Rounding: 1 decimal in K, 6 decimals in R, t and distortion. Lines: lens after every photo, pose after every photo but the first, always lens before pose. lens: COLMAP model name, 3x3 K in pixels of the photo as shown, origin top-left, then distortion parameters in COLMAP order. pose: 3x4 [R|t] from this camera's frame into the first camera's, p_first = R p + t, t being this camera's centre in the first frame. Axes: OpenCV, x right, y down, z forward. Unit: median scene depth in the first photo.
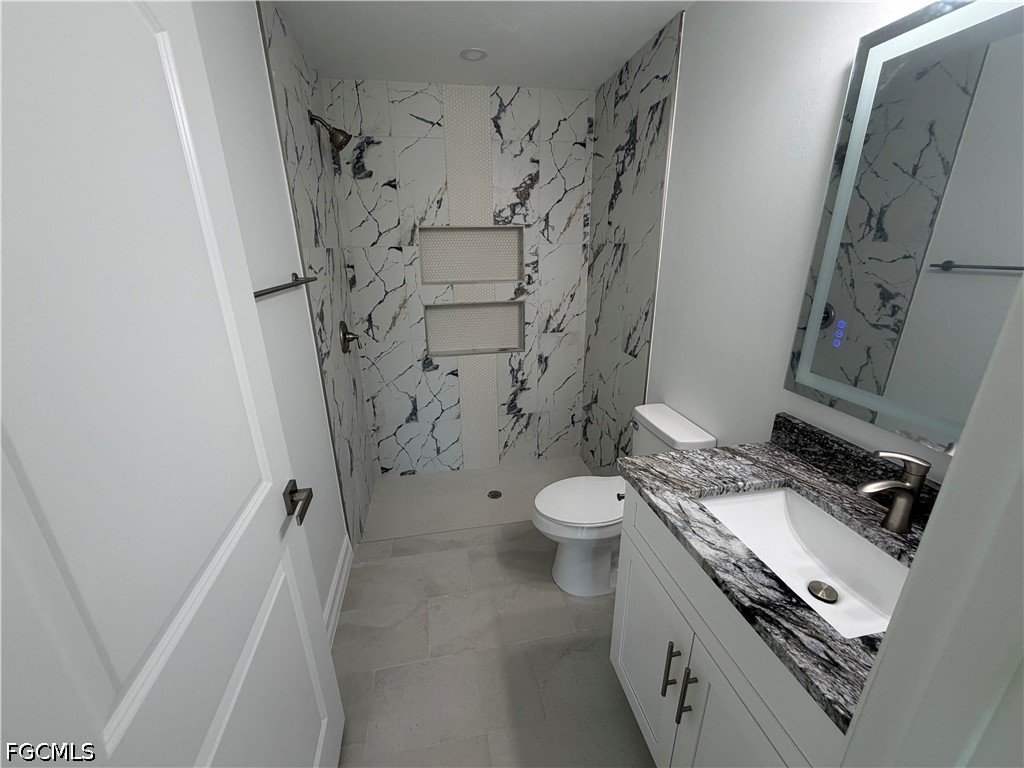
lens RADIAL K [[406.4, 0, 511.5], [0, 406.4, 384.6], [0, 0, 1]] dist [-0.004404, 0.000696]
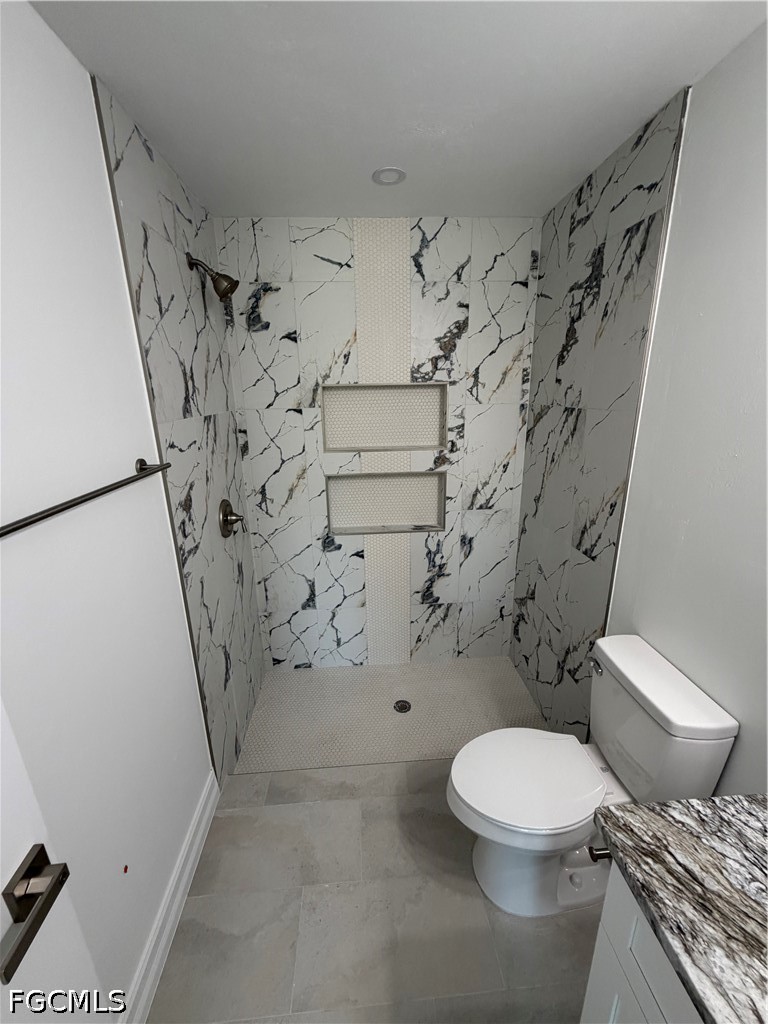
lens RADIAL K [[406.4, 0, 386.2], [0, 406.4, 508.3], [0, 0, 1]] dist [-0.004404, 0.000696]
pose [[0.993079, 0.029809, -0.113605, 0.008815], [-0.034361, 0.998674, -0.038324, -0.112962], [0.112312, 0.041963, 0.992787, 0.199901]]
